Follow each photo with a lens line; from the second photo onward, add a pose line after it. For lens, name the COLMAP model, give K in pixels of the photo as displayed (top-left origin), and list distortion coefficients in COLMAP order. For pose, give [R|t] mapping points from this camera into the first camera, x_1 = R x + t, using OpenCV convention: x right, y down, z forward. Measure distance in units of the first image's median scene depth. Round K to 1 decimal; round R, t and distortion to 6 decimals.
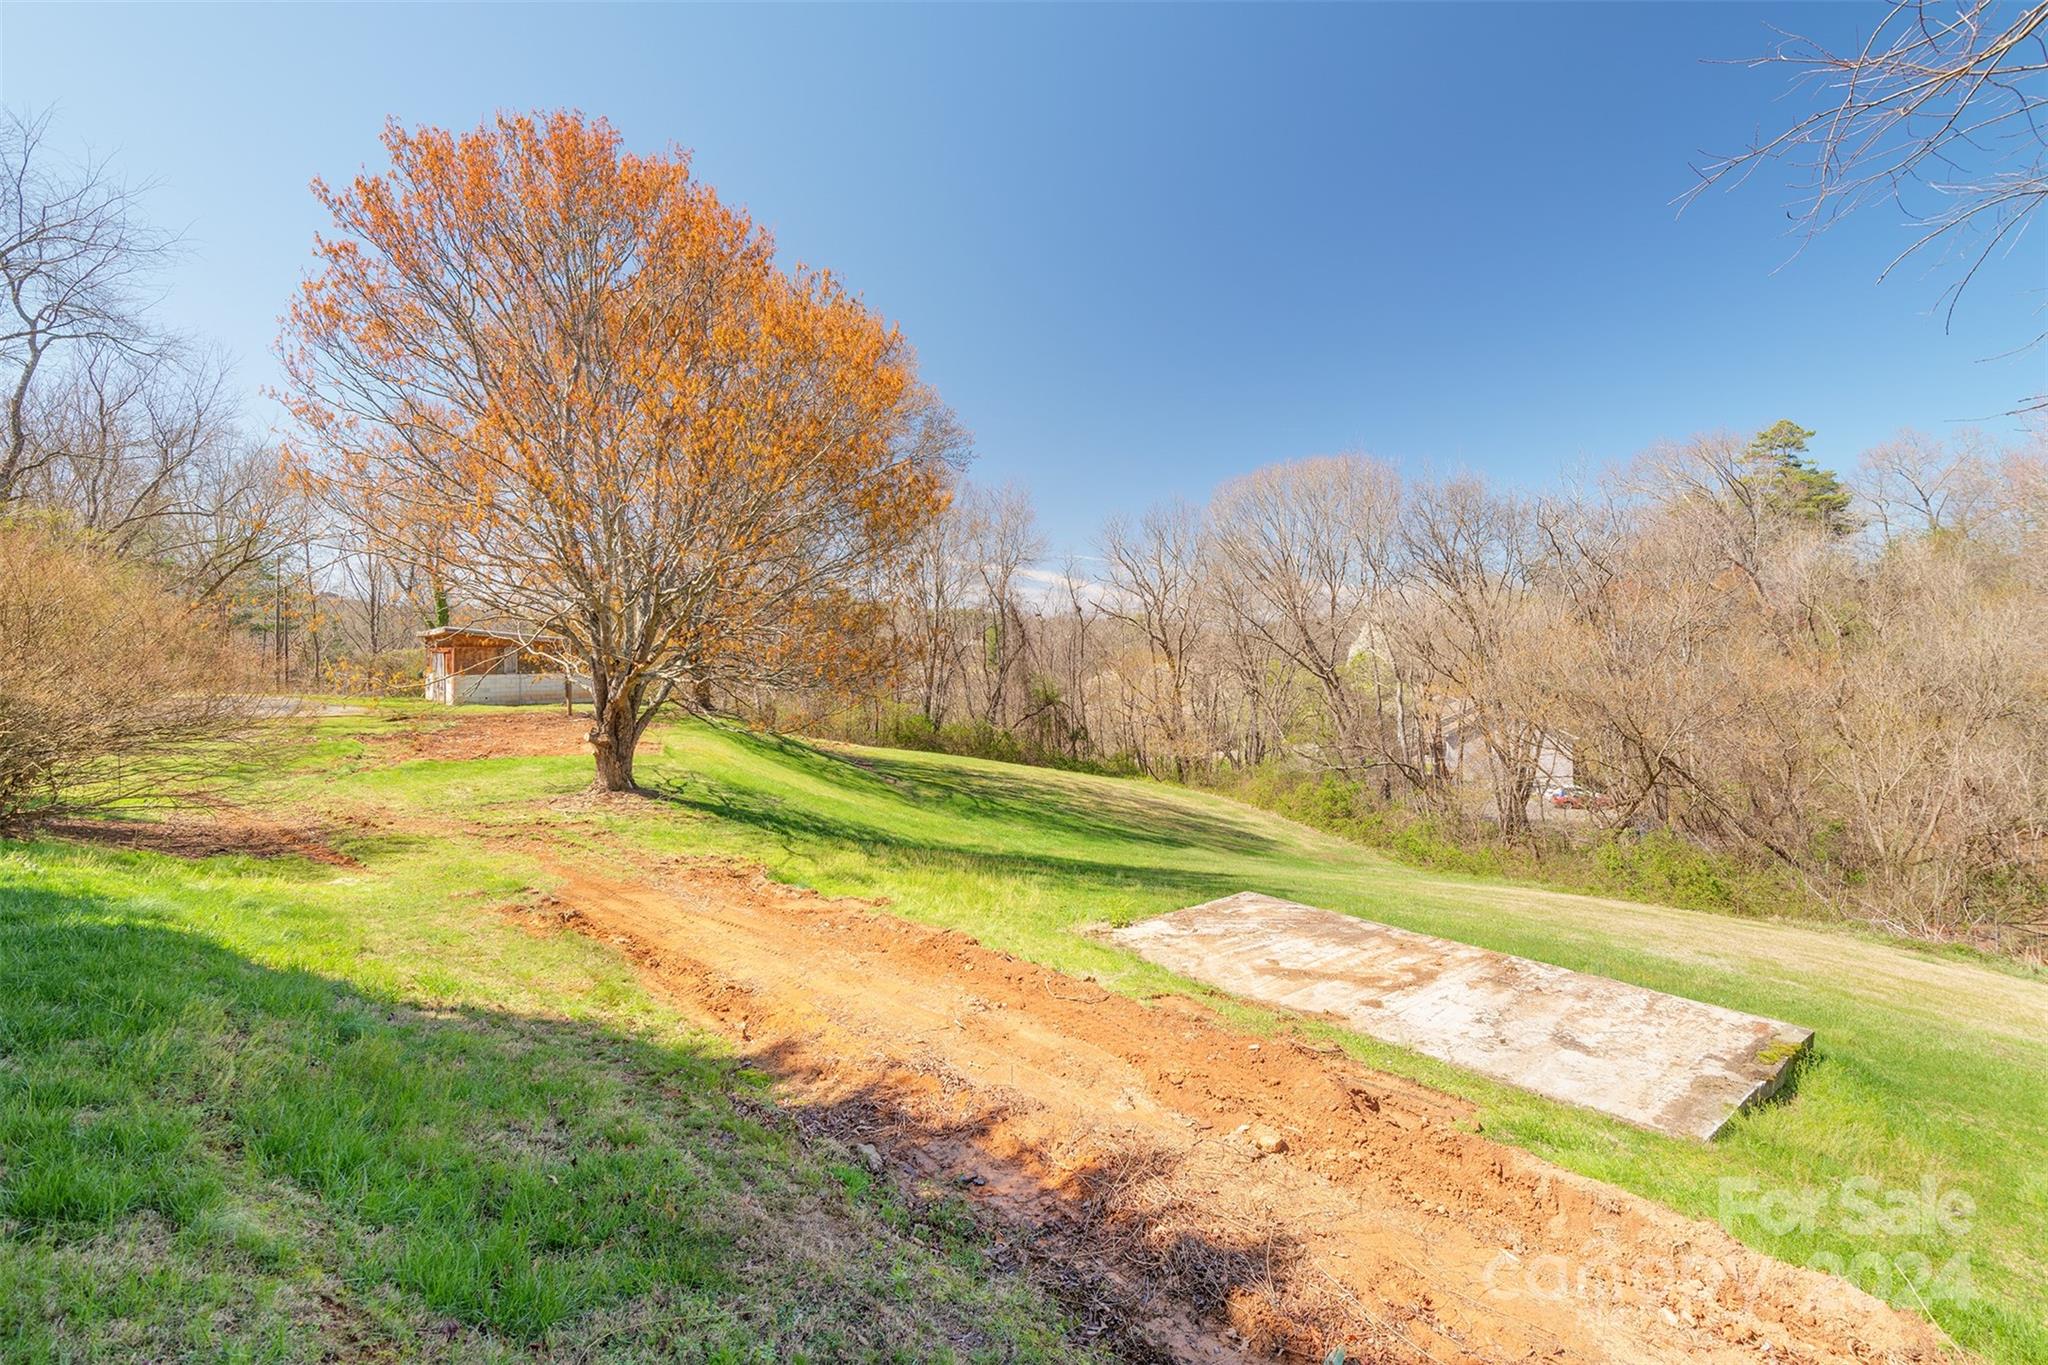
lens RADIAL K [[984.3, 0, 1024.0], [0, 984.3, 682.5], [0, 0, 1]] dist [-0.000856, -0.000540]
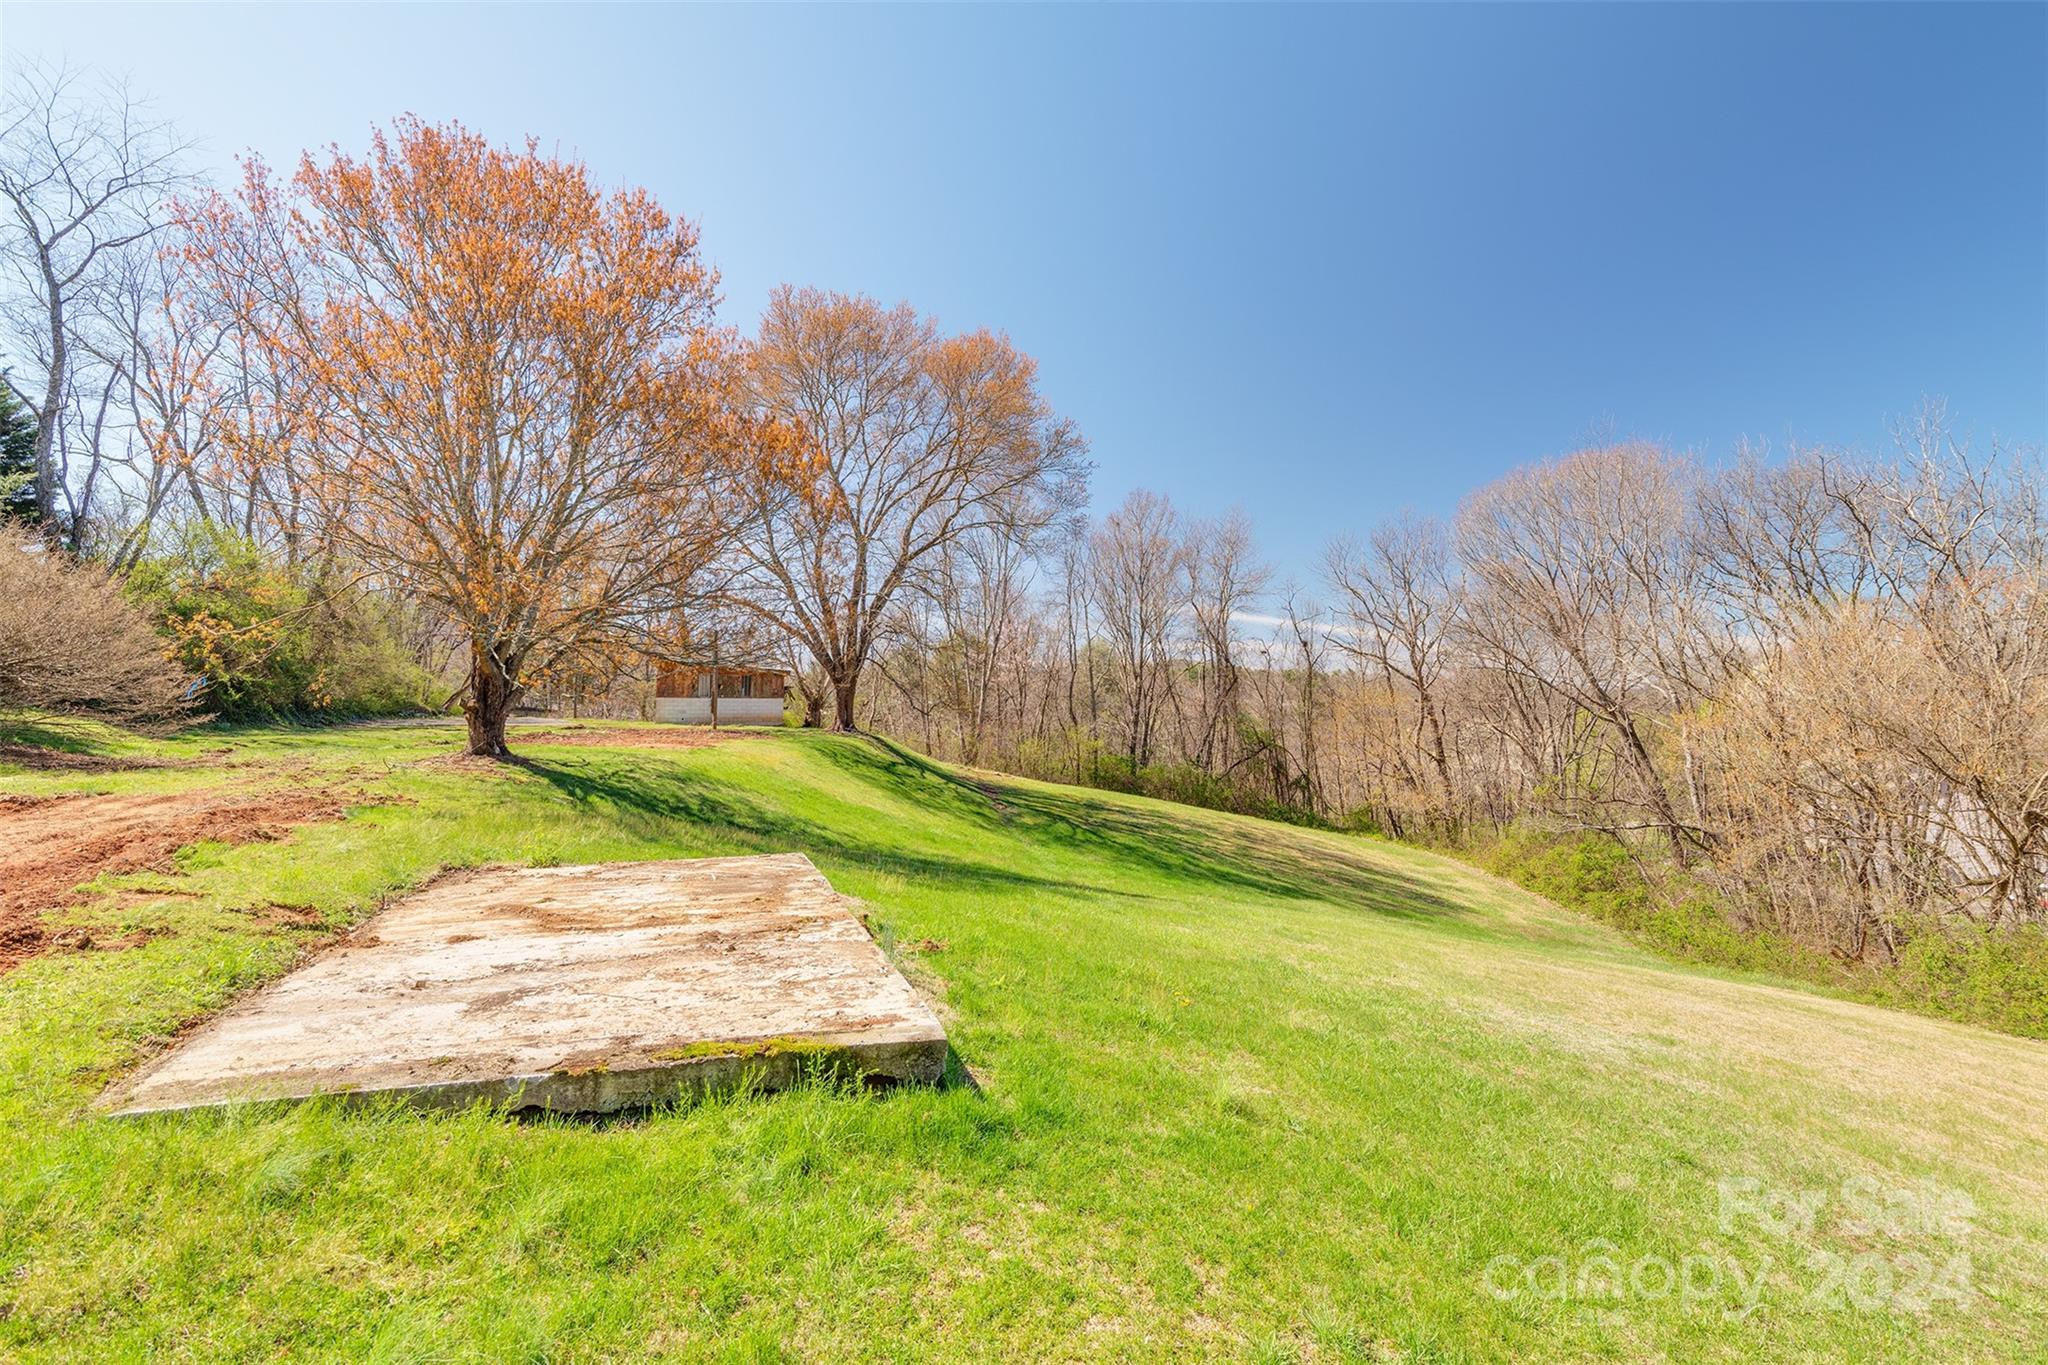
lens RADIAL K [[984.3, 0, 1024.0], [0, 984.3, 682.5], [0, 0, 1]] dist [-0.000856, -0.000540]
pose [[0.938238, 0.000350, -0.345990, 0.160894], [-0.023621, 0.997731, -0.063045, 0.028838], [0.345183, 0.067323, 0.936118, 0.075240]]
